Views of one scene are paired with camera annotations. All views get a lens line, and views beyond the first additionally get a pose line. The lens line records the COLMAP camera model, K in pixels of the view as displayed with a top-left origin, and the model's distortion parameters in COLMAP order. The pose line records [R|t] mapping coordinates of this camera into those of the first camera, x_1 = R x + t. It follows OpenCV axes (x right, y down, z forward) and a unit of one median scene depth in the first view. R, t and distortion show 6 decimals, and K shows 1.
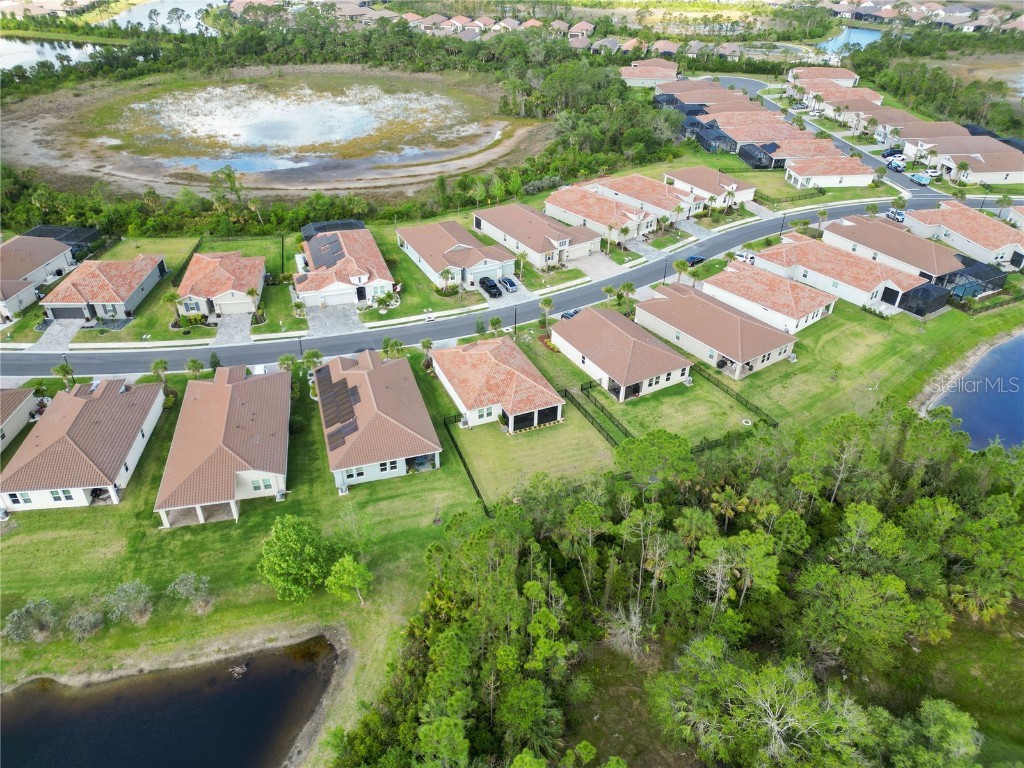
lens RADIAL K [[714.7, 0, 509.9], [0, 714.7, 381.2], [0, 0, 1]] dist [0.067555, -0.063033]
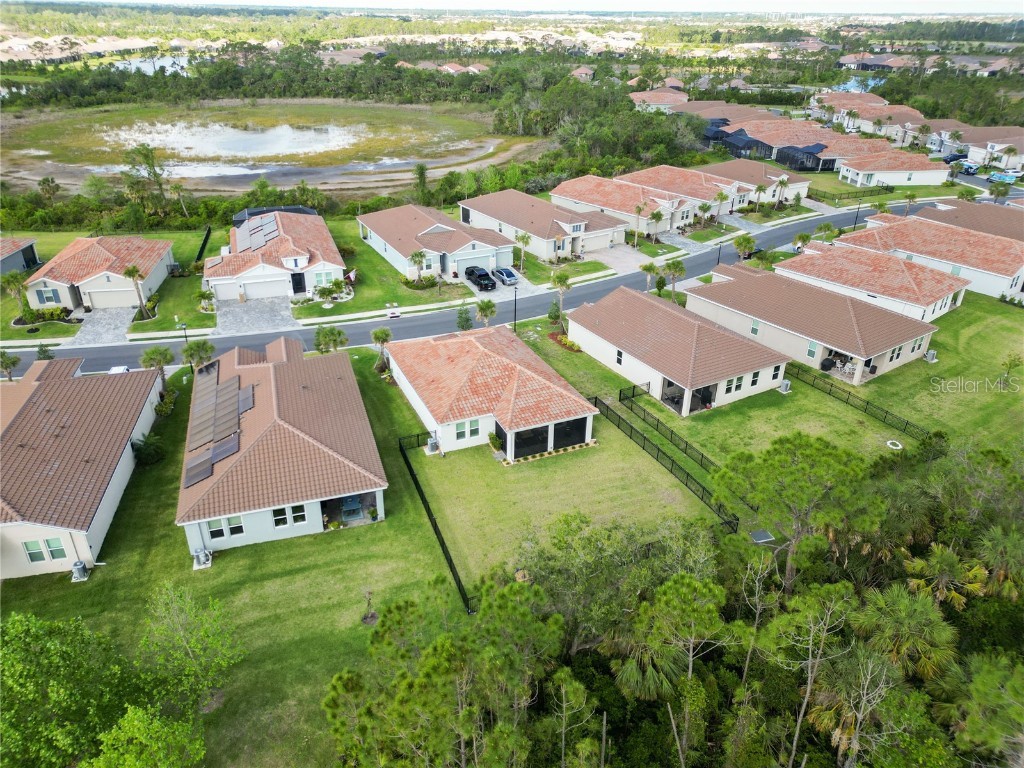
lens RADIAL K [[714.7, 0, 509.9], [0, 714.7, 381.2], [0, 0, 1]] dist [0.067555, -0.063033]
pose [[0.999970, -0.007055, 0.003164, -0.000102], [0.007350, 0.994381, -0.105602, 0.053840], [-0.002401, 0.105623, 0.994403, 0.309579]]
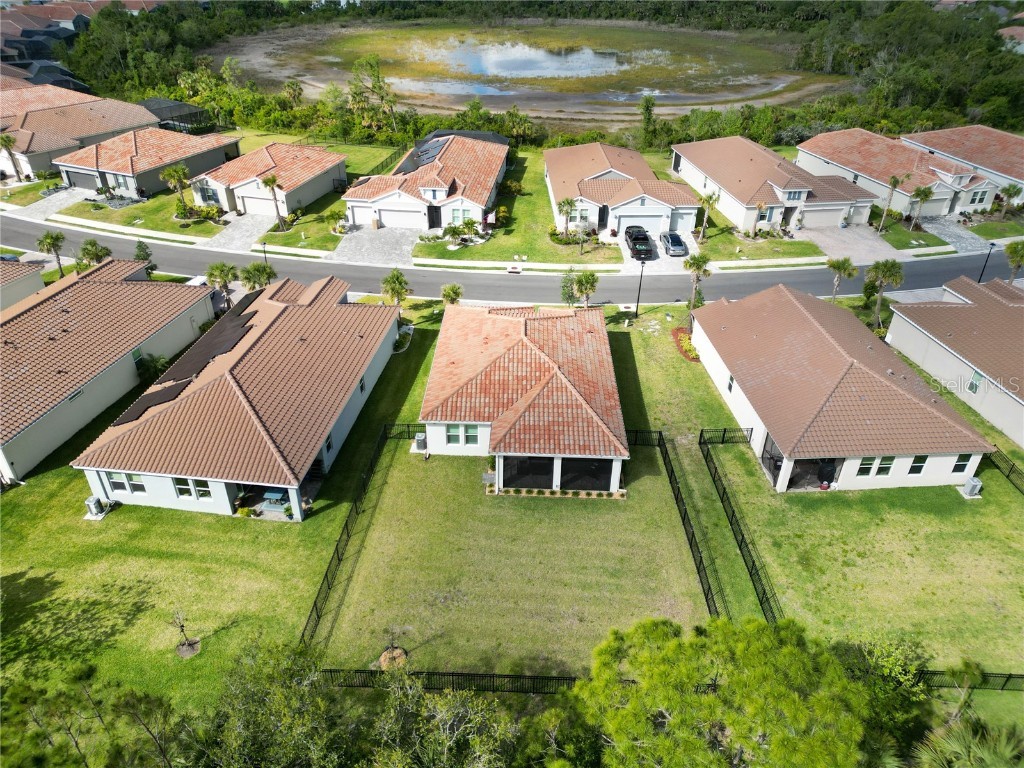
lens RADIAL K [[714.7, 0, 509.9], [0, 714.7, 381.2], [0, 0, 1]] dist [0.067555, -0.063033]
pose [[0.905351, 0.221406, -0.362378, 0.127450], [-0.230459, 0.972903, 0.018655, -0.005382], [0.356690, 0.066624, 0.931844, 0.444244]]
